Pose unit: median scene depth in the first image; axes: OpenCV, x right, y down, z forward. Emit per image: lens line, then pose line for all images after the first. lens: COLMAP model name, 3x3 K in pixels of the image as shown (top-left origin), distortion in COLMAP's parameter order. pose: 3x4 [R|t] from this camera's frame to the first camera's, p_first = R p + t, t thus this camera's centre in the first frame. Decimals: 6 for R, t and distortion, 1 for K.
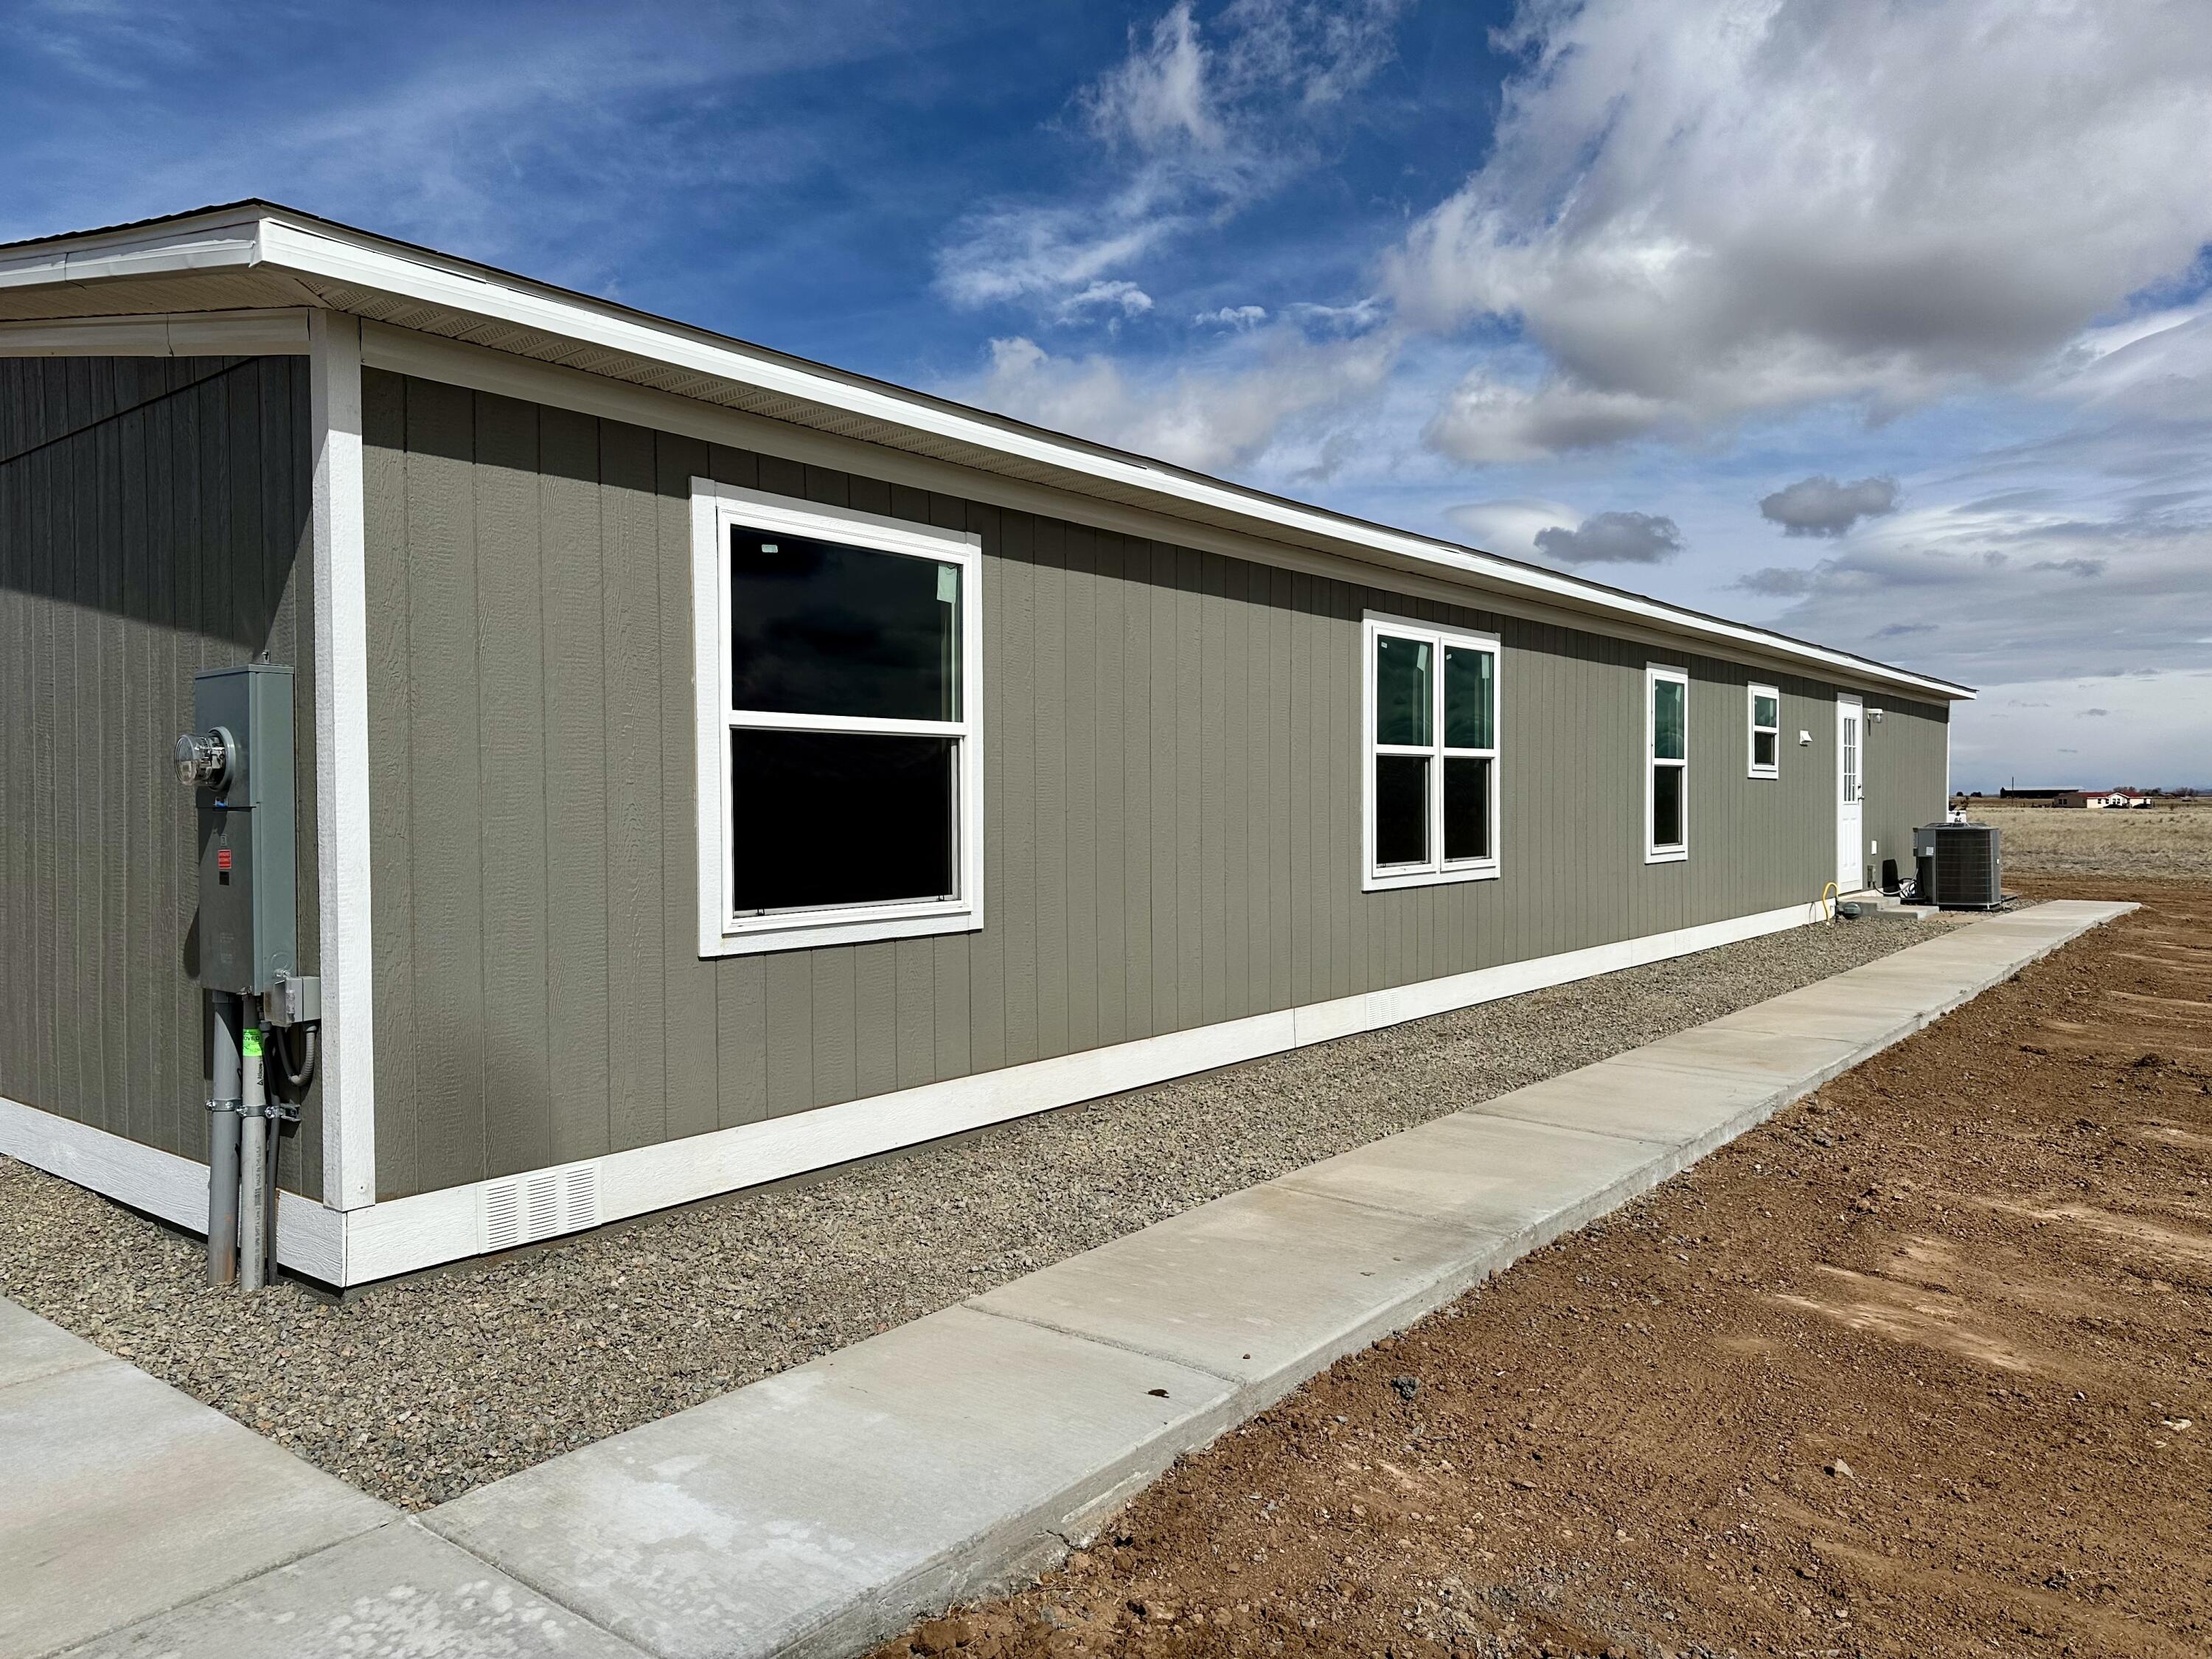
lens RADIAL K [[1543.2, 0, 1084.0], [0, 1543.2, 823.3], [0, 0, 1]] dist [0.097818, -0.124495]
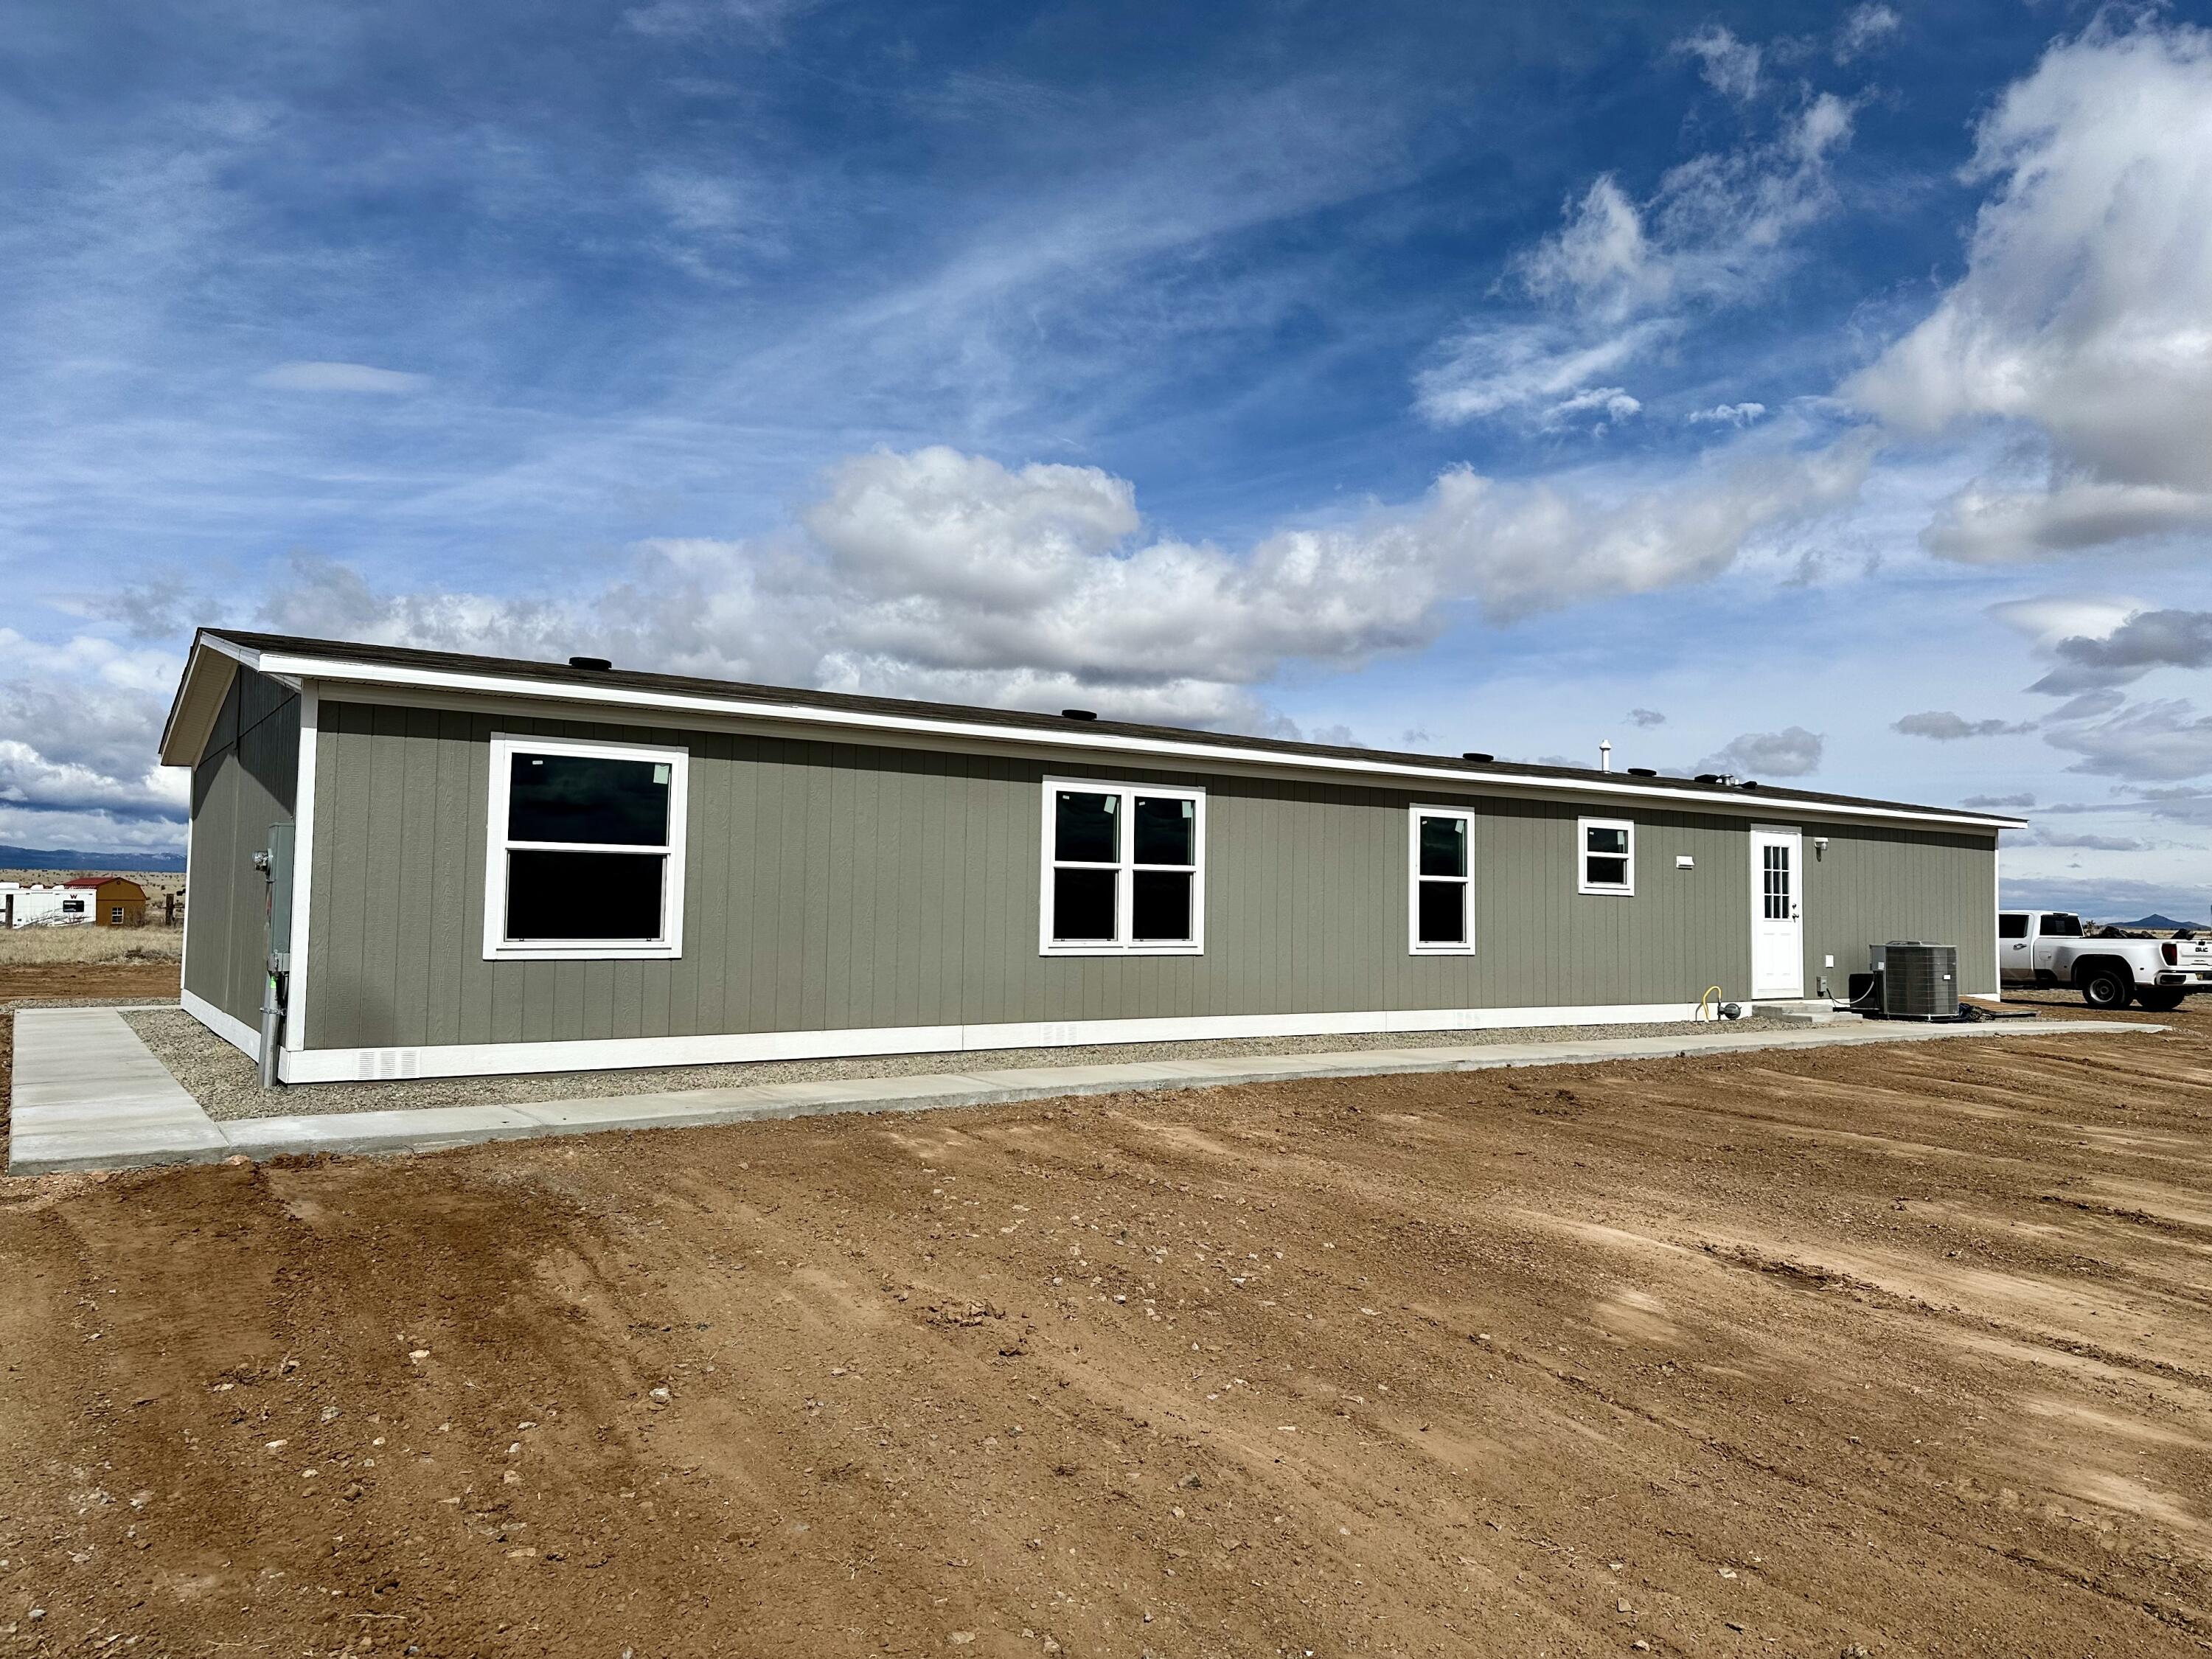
lens RADIAL K [[1536.1, 0, 1106.0], [0, 1536.1, 829.5], [0, 0, 1]] dist [0.161516, -0.275693]
pose [[0.958488, 0.004122, -0.285104, 0.634377], [-0.024263, 0.997448, -0.067148, 0.018445], [0.284099, 0.071278, 0.956142, -0.433860]]
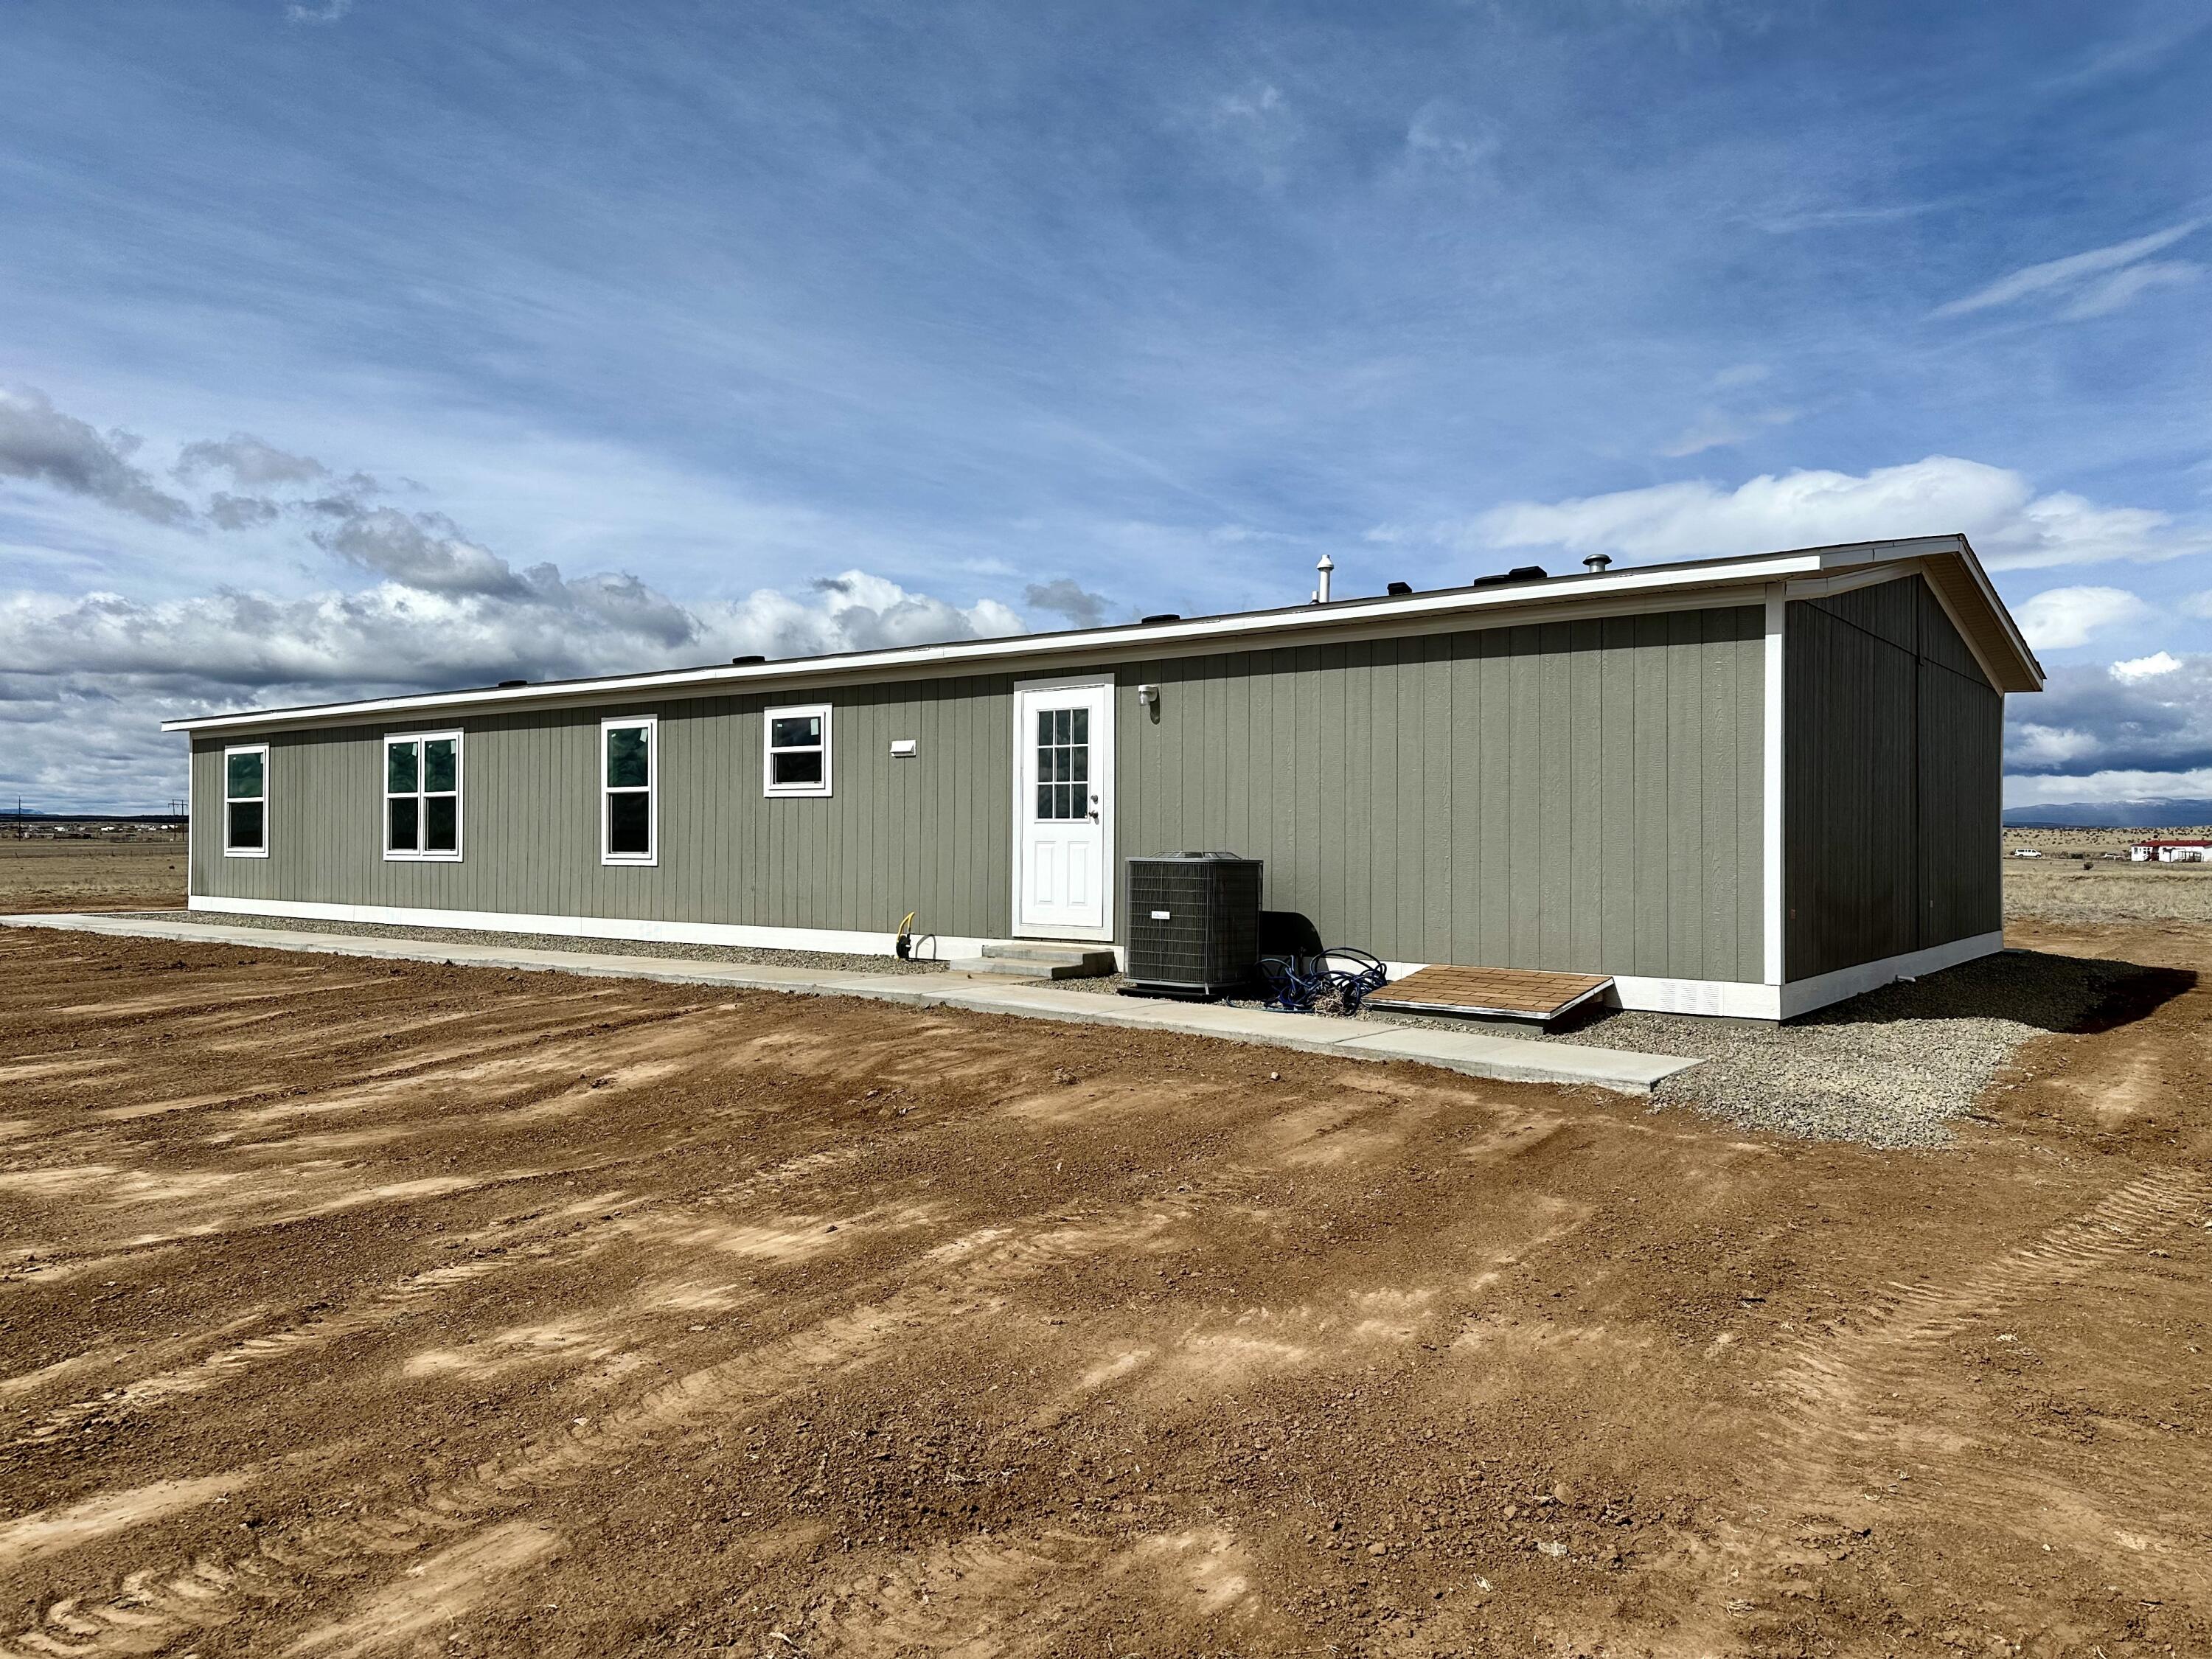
lens RADIAL K [[1536.1, 0, 1106.0], [0, 1536.1, 829.5], [0, 0, 1]] dist [0.161516, -0.275693]
pose [[0.008417, 0.016430, -0.999830, 2.259419], [-0.004443, 0.999856, 0.016393, -0.038866], [0.999955, 0.004304, 0.008489, 1.865911]]
